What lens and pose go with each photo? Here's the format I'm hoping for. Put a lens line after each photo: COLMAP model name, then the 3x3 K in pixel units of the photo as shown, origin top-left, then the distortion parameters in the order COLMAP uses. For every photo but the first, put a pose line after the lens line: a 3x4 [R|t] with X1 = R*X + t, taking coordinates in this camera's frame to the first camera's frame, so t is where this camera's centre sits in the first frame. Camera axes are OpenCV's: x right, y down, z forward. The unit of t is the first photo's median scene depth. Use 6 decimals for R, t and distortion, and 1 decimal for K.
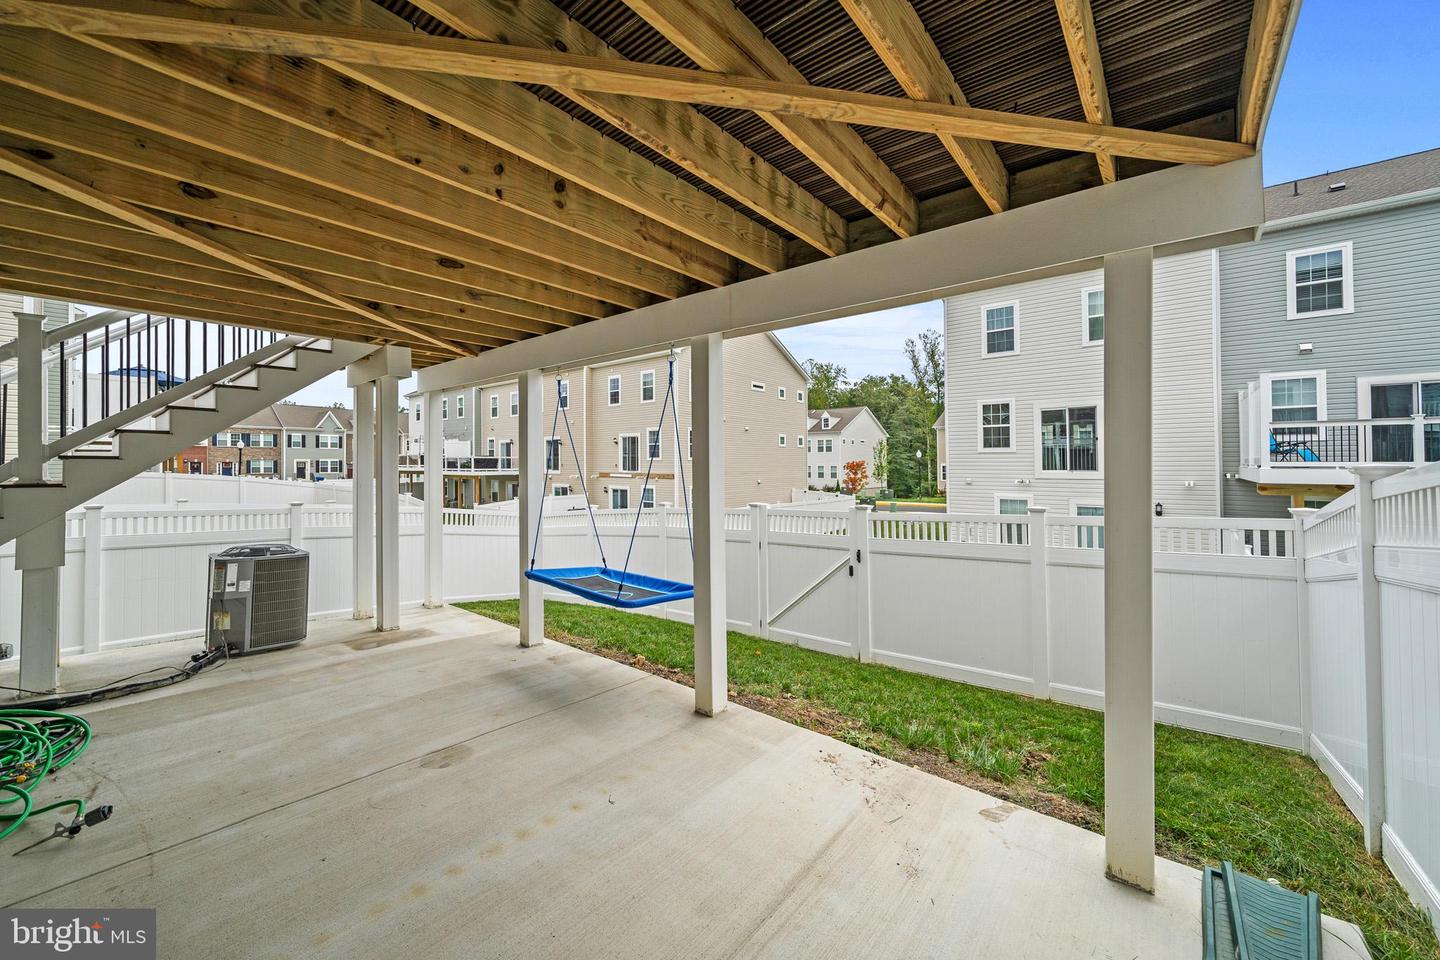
lens RADIAL K [[577.1, 0, 710.9], [0, 577.1, 449.5], [0, 0, 1]] dist [-0.003272, 0.001012]
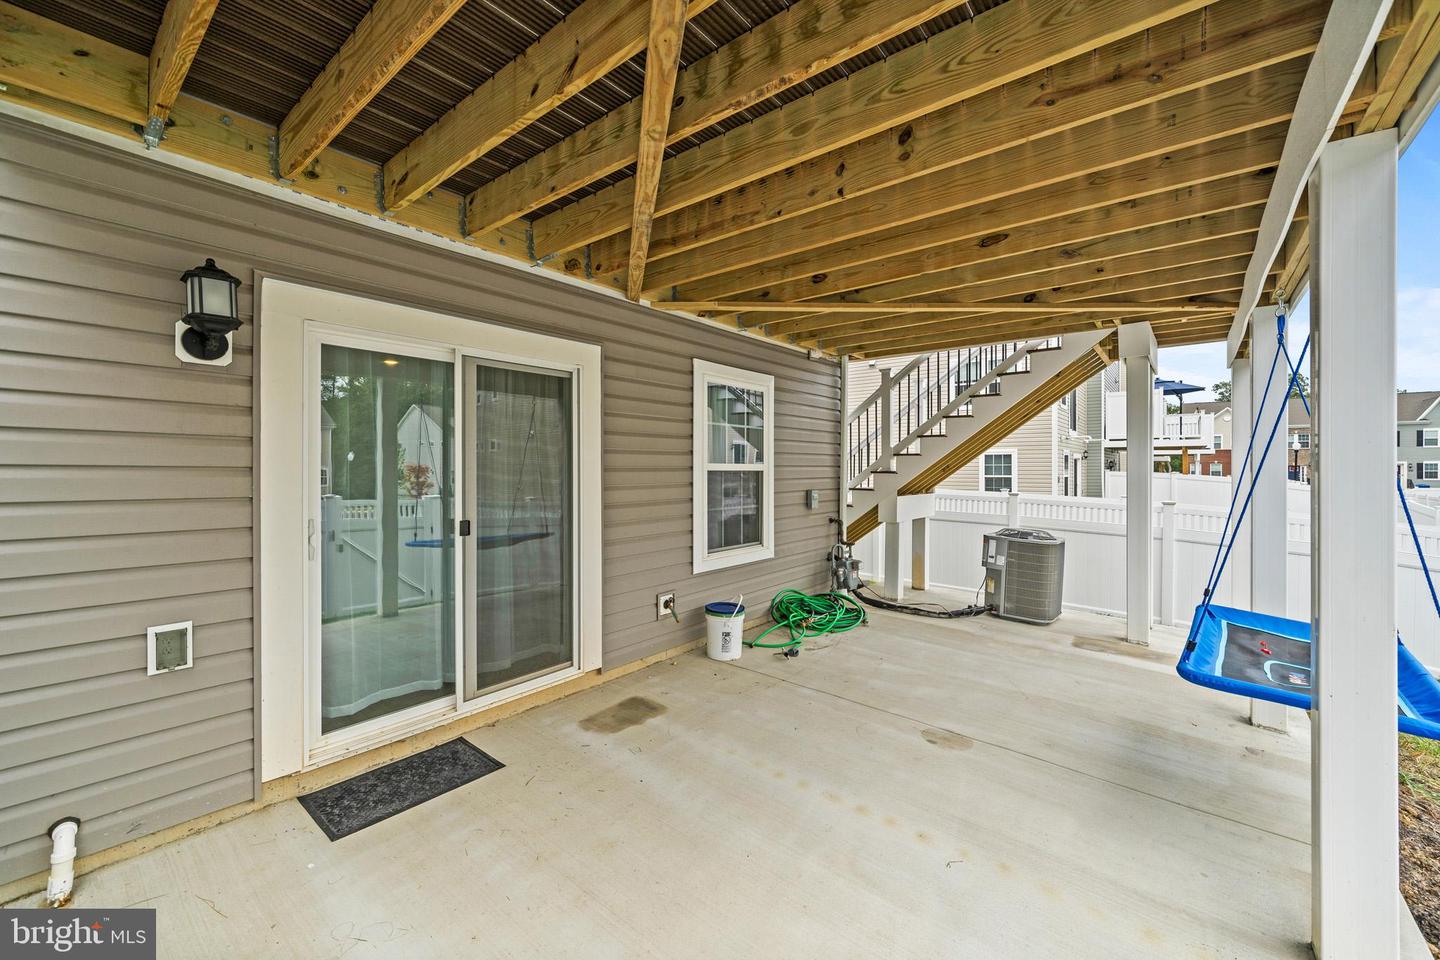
lens RADIAL K [[577.1, 0, 726.9], [0, 577.1, 468.4], [0, 0, 1]] dist [-0.003272, 0.001012]
pose [[0.001523, -0.000150, -0.999999, 0.482538], [0.022417, 0.999749, -0.000116, 0.041842], [0.999748, -0.022417, 0.001526, 0.539785]]
